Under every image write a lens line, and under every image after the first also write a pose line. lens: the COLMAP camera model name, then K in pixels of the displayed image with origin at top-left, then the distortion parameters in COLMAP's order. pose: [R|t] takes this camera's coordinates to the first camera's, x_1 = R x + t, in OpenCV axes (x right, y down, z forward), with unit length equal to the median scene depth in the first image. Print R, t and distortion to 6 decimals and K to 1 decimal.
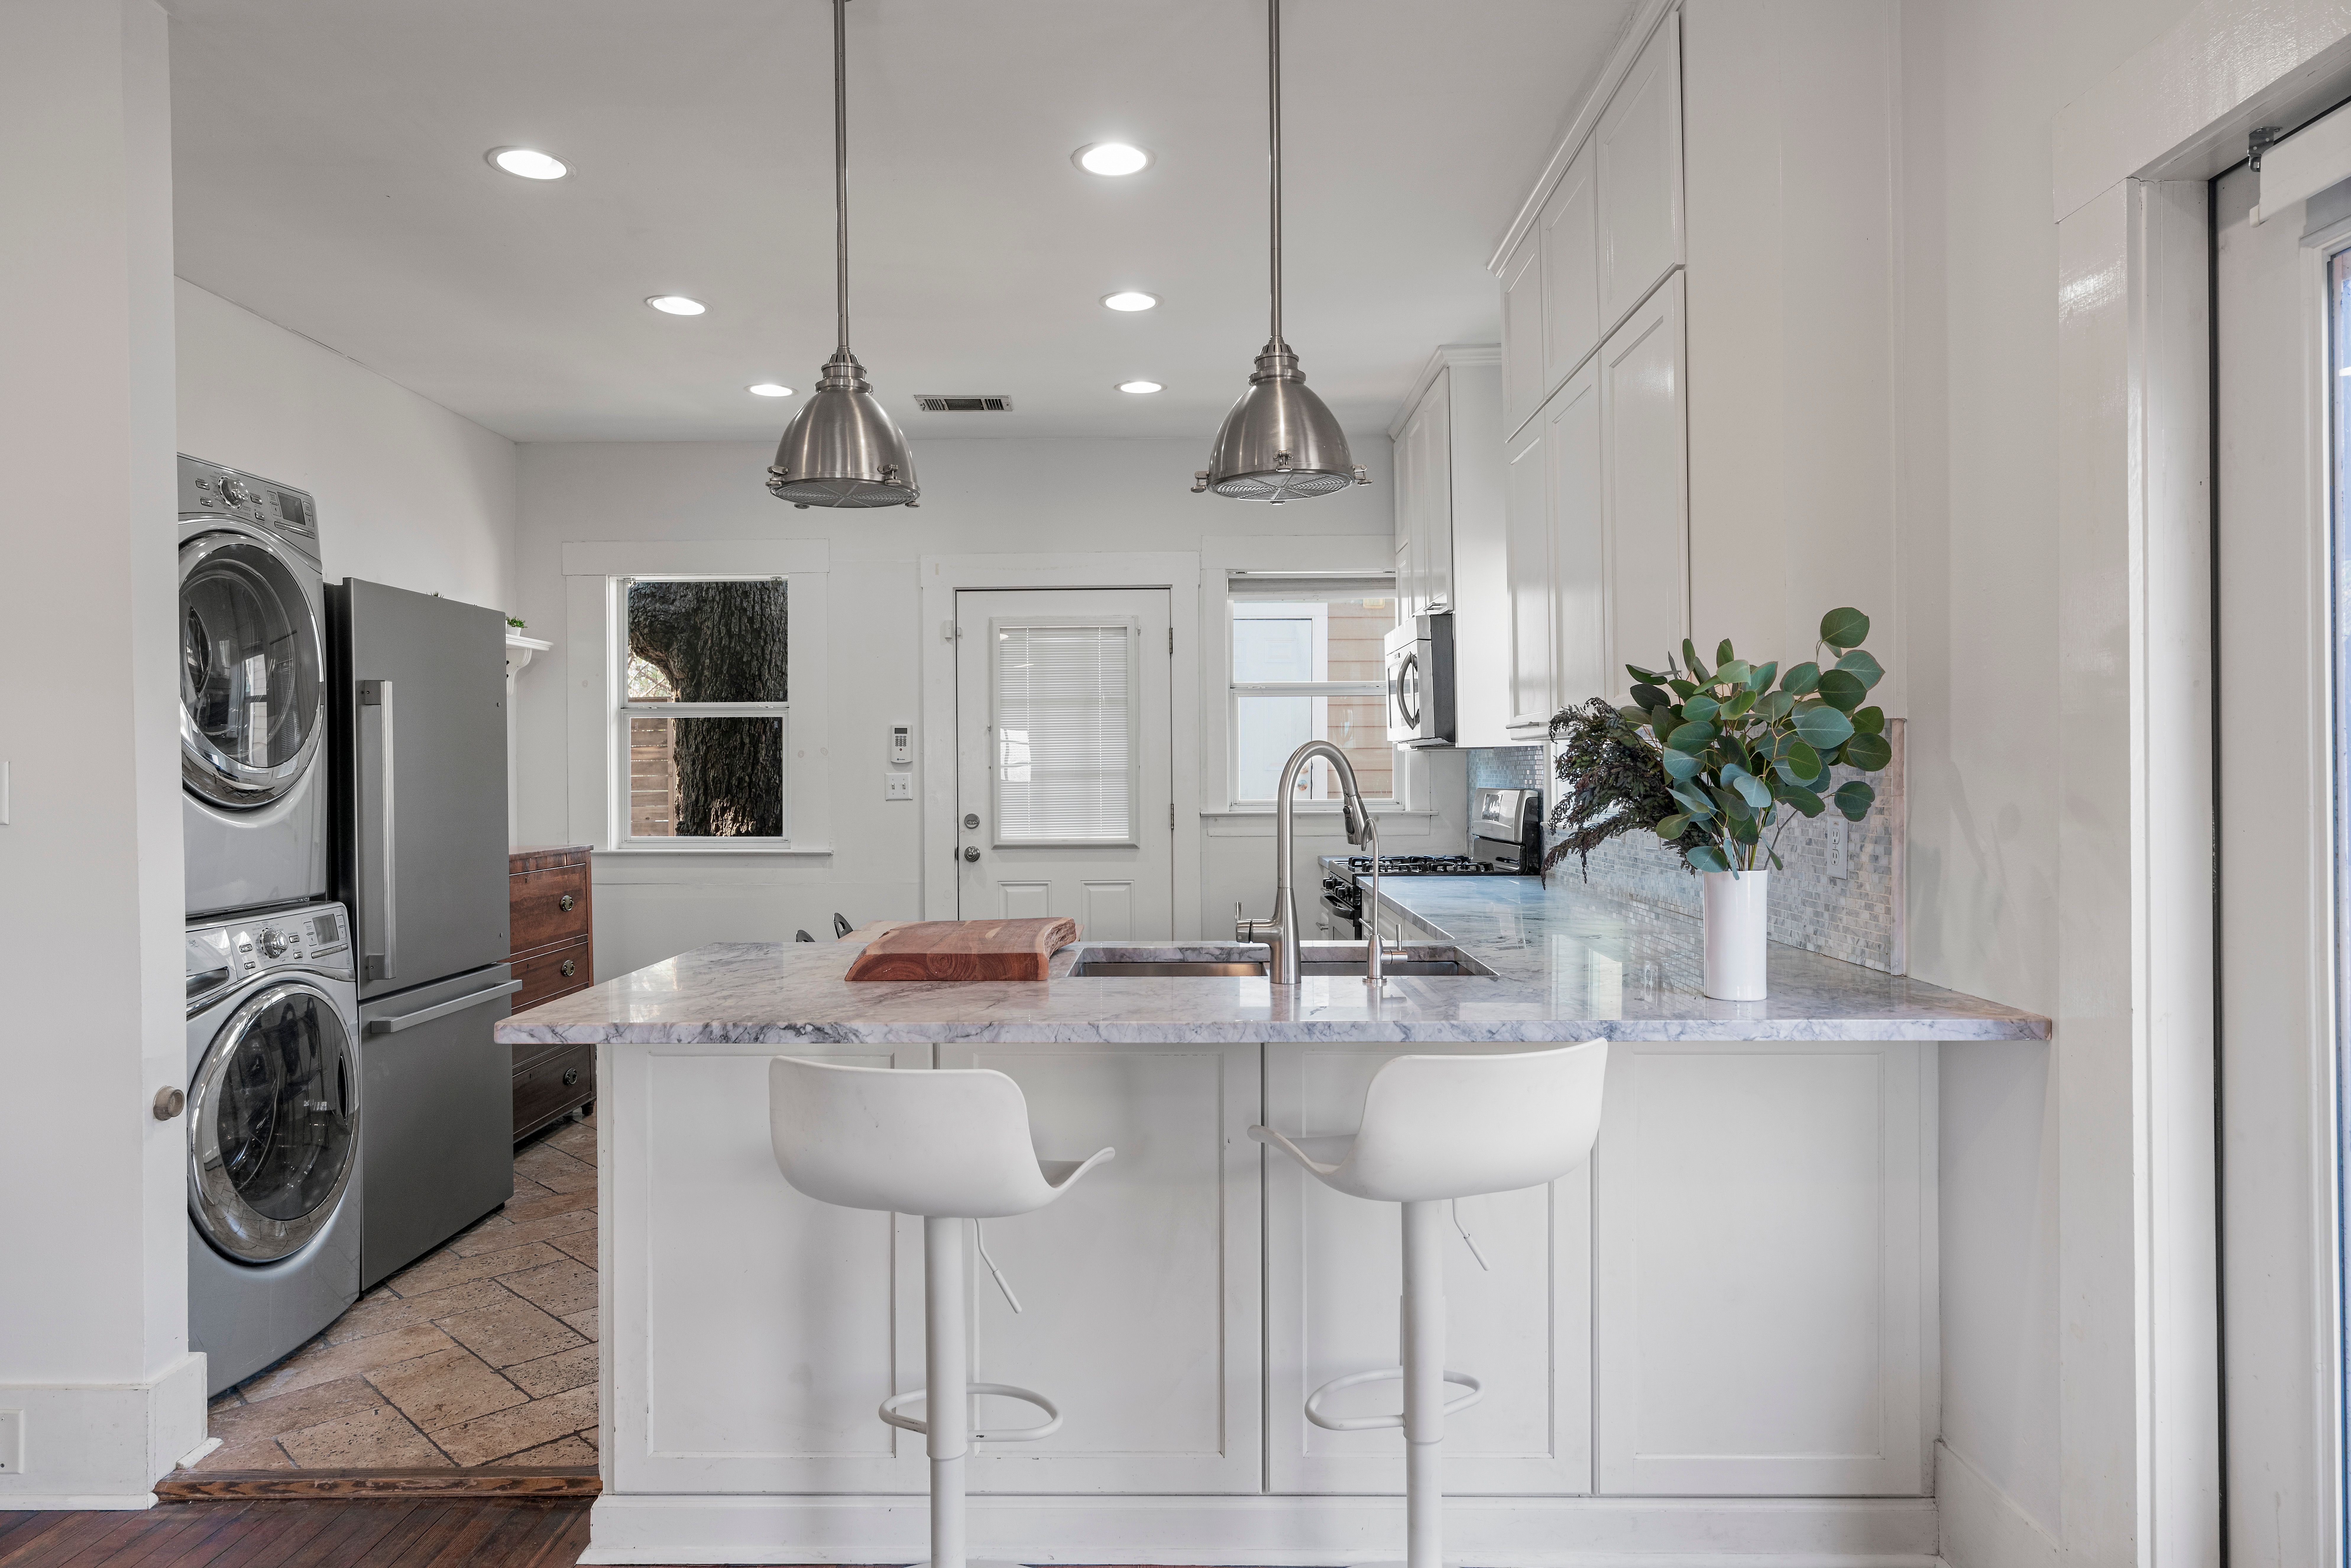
lens RADIAL K [[1454.3, 0, 1166.1], [0, 1454.3, 773.2], [0, 0, 1]] dist [-0.006112, 0.001333]
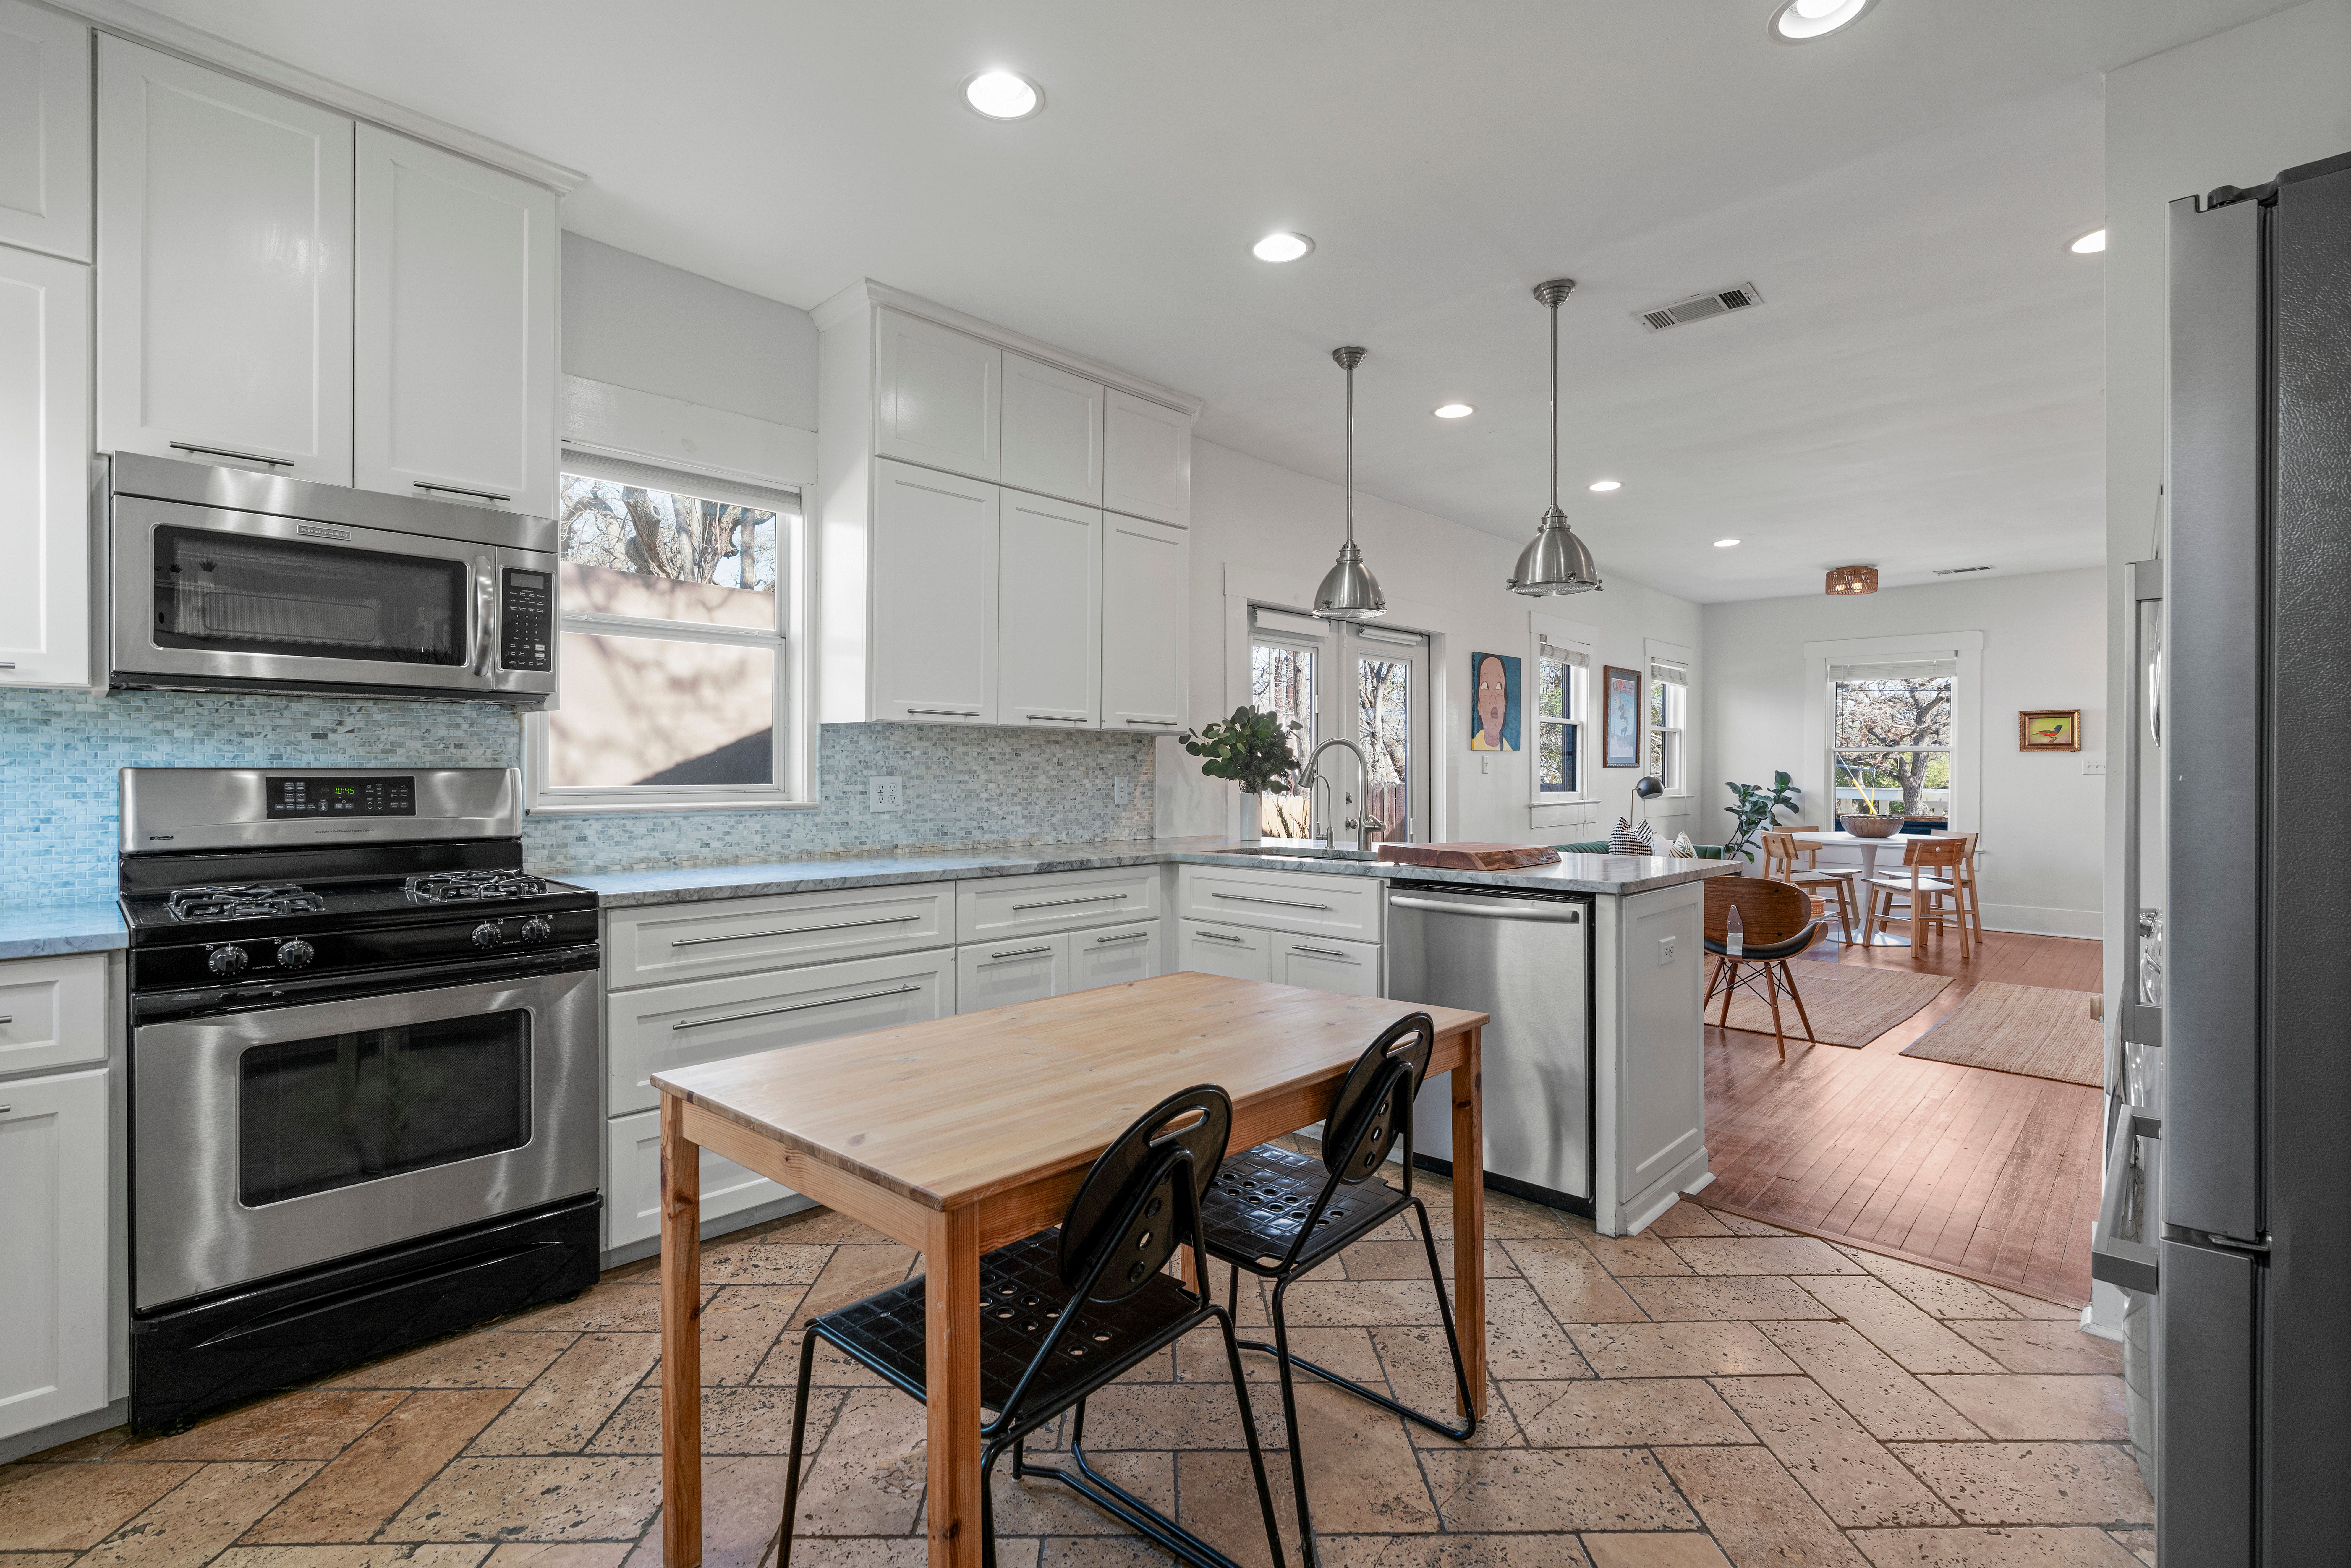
lens RADIAL K [[1072.4, 0, 1165.1], [0, 1072.4, 773.1], [0, 0, 1]] dist [-0.008025, 0.002219]
pose [[-0.727380, 0.007416, 0.686195, -0.324754], [0.004316, 0.999971, -0.006232, 0.015395], [-0.686221, -0.001571, -0.727391, 0.961198]]
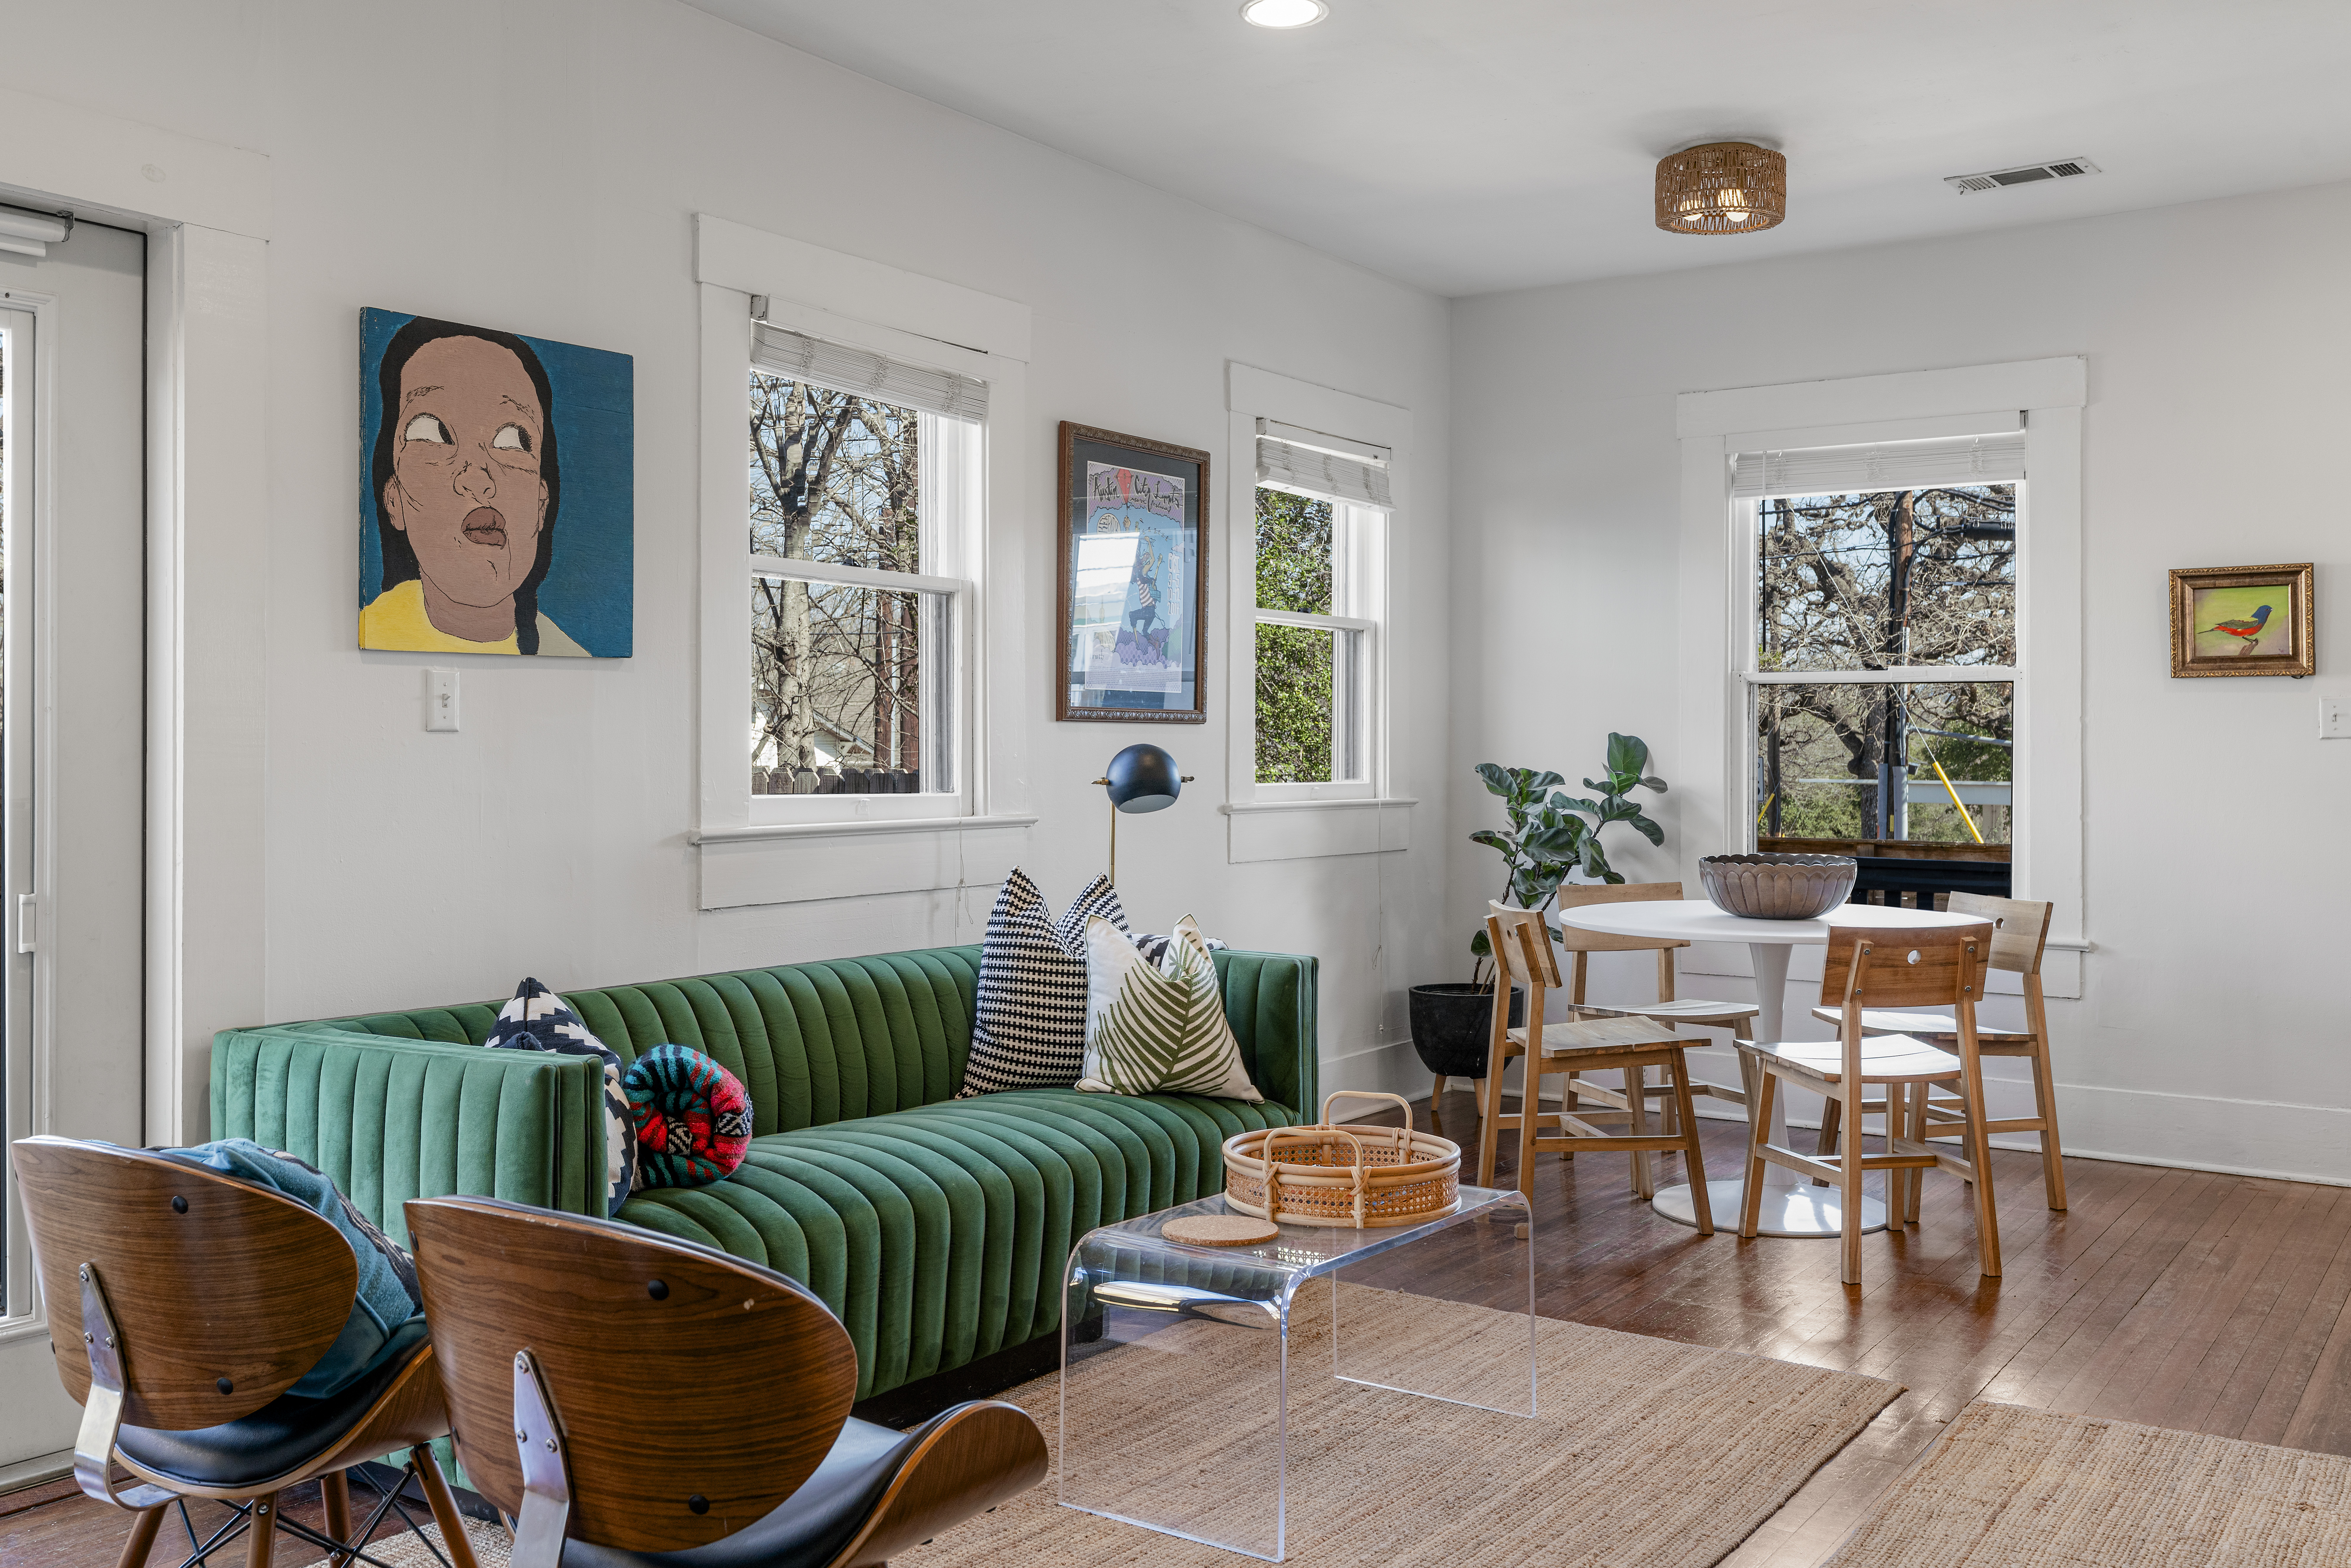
lens RADIAL K [[2102.0, 0, 1163.0], [0, 2102.0, 727.1], [0, 0, 1]] dist [0.007027, -0.001240]
pose [[-0.830366, 0.016831, 0.556963, -0.341250], [0.007367, 0.999788, -0.019231, 0.022966], [-0.557169, -0.011866, -0.830314, 0.330709]]
